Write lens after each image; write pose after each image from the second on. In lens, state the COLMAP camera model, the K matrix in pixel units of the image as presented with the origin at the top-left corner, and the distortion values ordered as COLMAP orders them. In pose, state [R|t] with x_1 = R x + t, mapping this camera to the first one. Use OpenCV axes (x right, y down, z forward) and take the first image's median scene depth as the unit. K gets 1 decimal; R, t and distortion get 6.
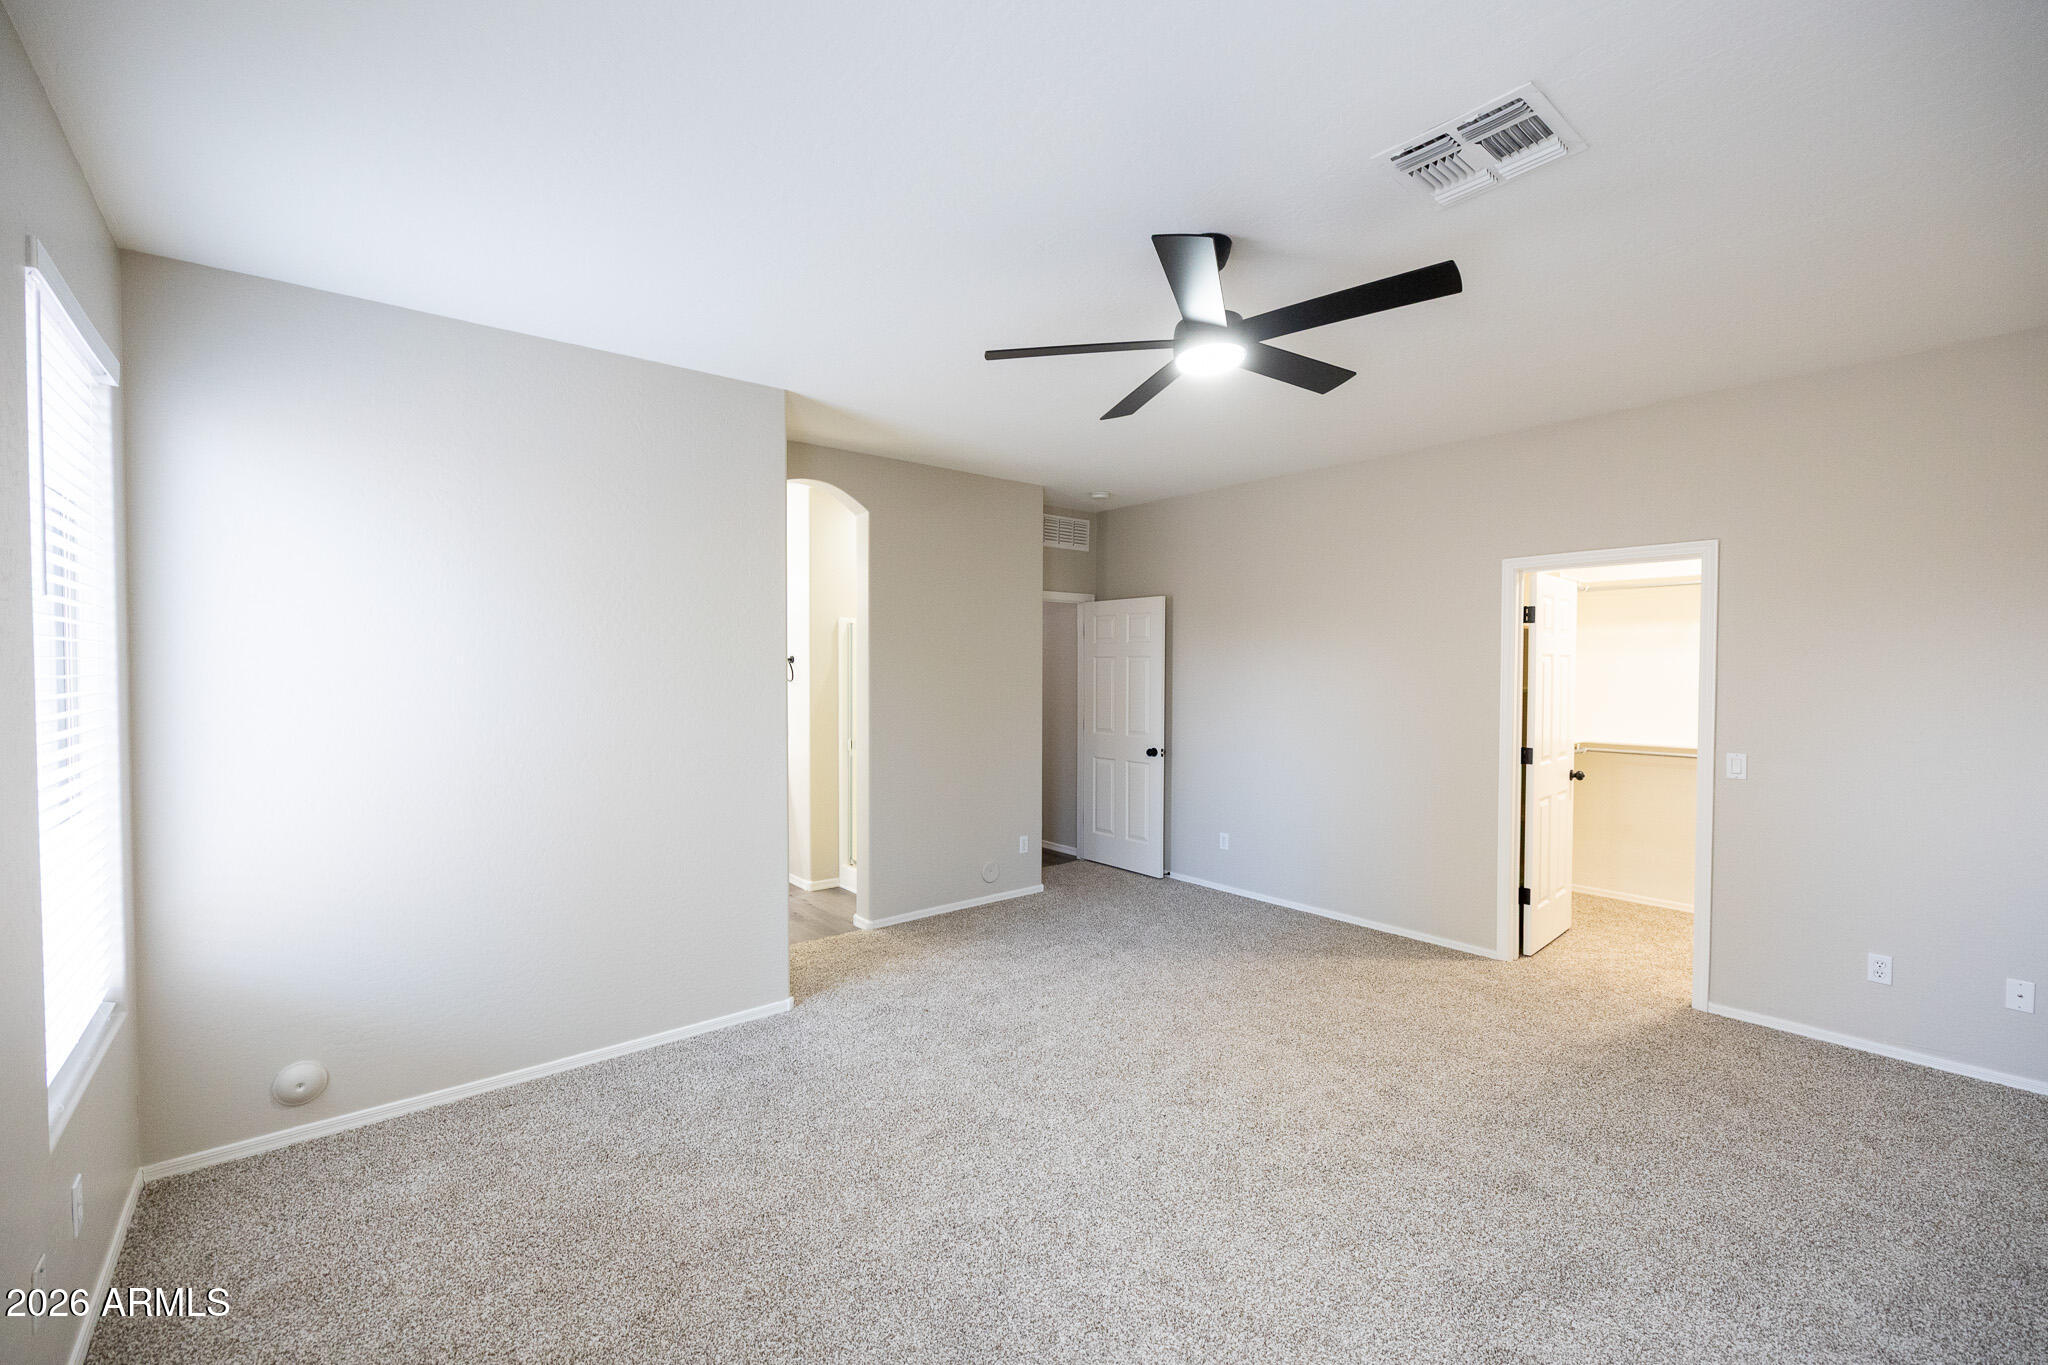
lens RADIAL K [[852.1, 0, 1011.7], [0, 852.1, 684.1], [0, 0, 1]] dist [0.000341, -0.000108]
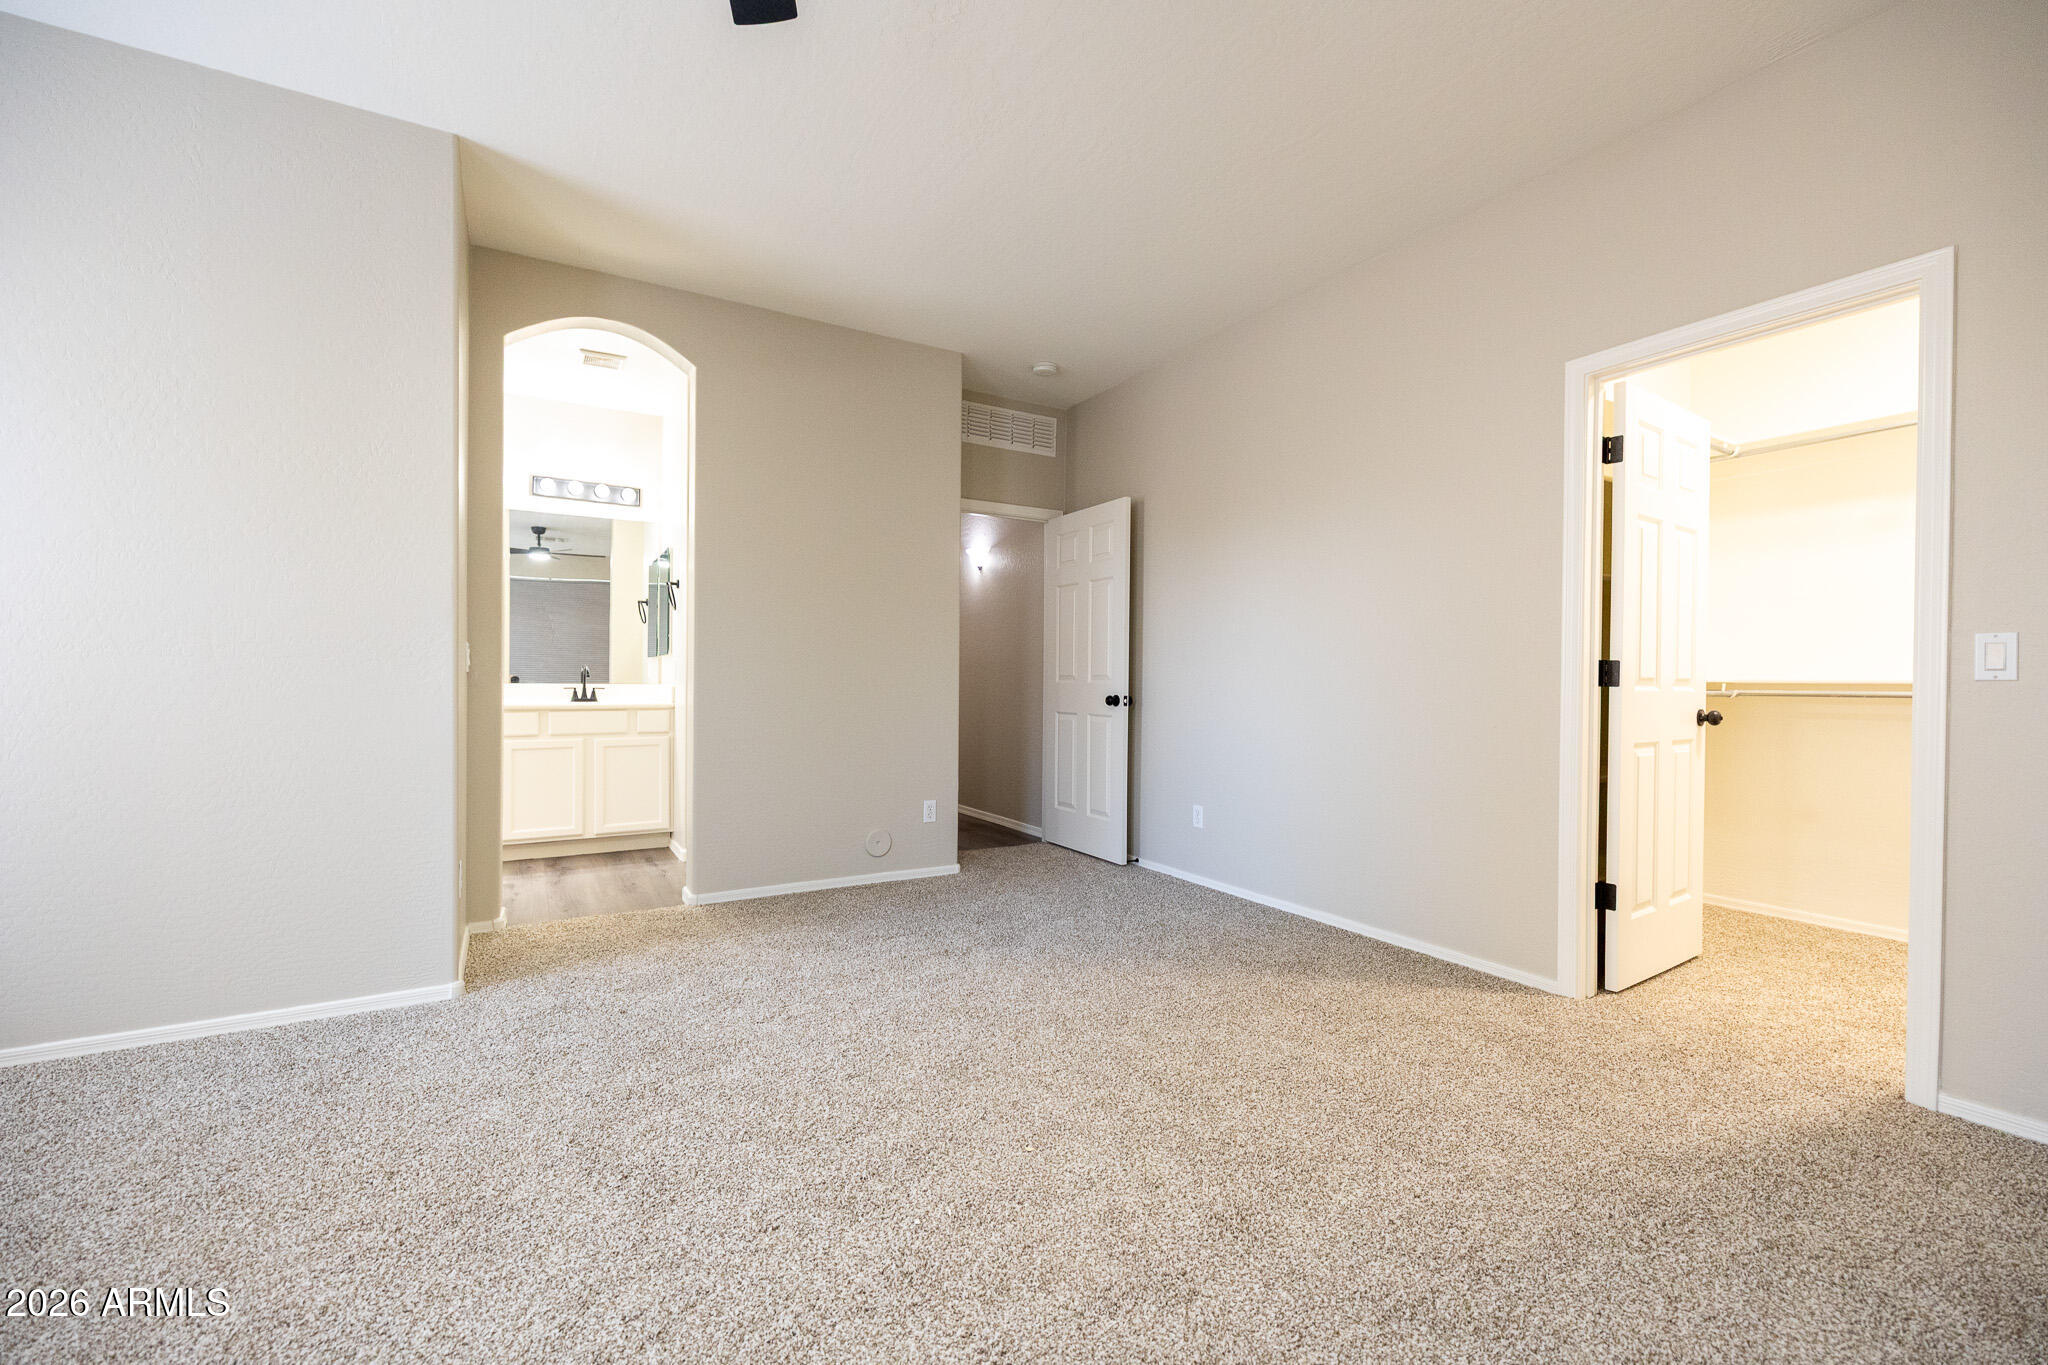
lens RADIAL K [[852.1, 0, 1011.7], [0, 852.1, 684.1], [0, 0, 1]] dist [0.000341, -0.000108]
pose [[0.987881, 0.007514, -0.155032, 0.263088], [-0.009869, 0.999847, -0.014426, 0.104775], [0.154899, 0.015781, 0.987804, 0.305525]]
